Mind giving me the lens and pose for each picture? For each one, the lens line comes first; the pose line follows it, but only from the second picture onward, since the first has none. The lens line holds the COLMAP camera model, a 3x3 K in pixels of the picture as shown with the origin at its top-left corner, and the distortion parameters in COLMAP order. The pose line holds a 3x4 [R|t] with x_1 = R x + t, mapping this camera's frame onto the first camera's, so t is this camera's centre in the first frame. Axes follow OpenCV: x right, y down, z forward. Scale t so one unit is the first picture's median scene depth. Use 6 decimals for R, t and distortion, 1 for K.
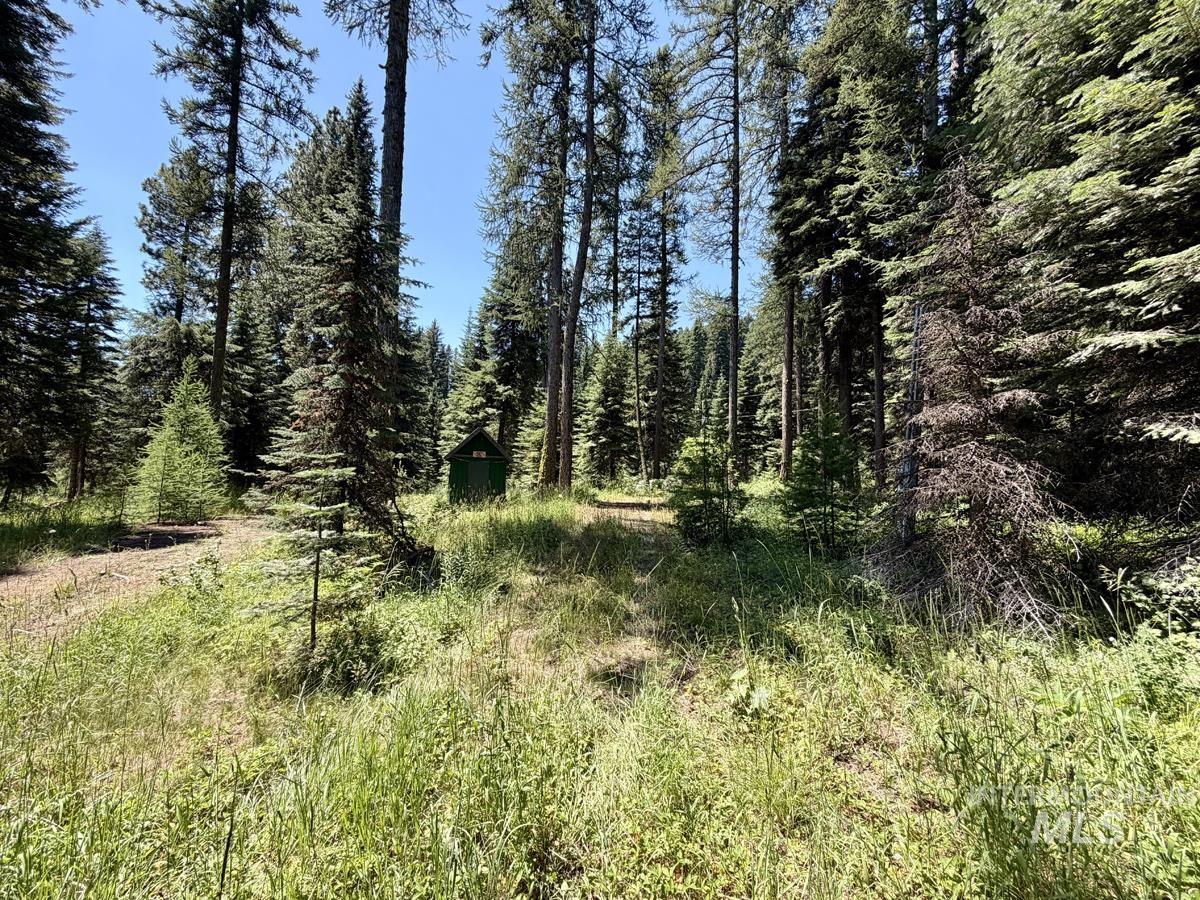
lens RADIAL K [[474.4, 0, 600.0], [0, 474.4, 450.0], [0, 0, 1]] dist [-0.000922, -0.000075]
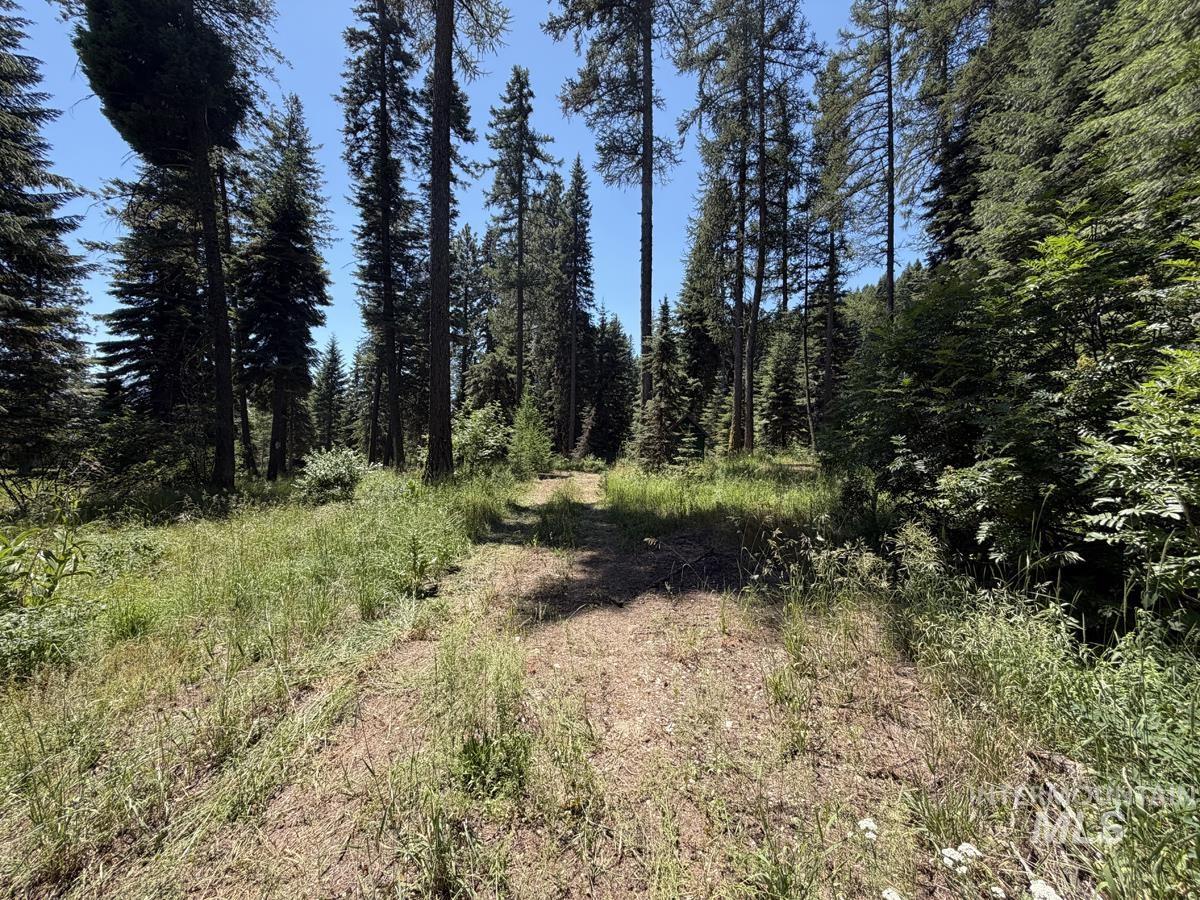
lens RADIAL K [[474.4, 0, 600.0], [0, 474.4, 450.0], [0, 0, 1]] dist [-0.000922, -0.000075]
pose [[0.940388, -0.015660, -0.339743, -0.005015], [0.032810, 0.998457, 0.044795, -0.007354], [0.338517, -0.053272, 0.939451, -0.328857]]
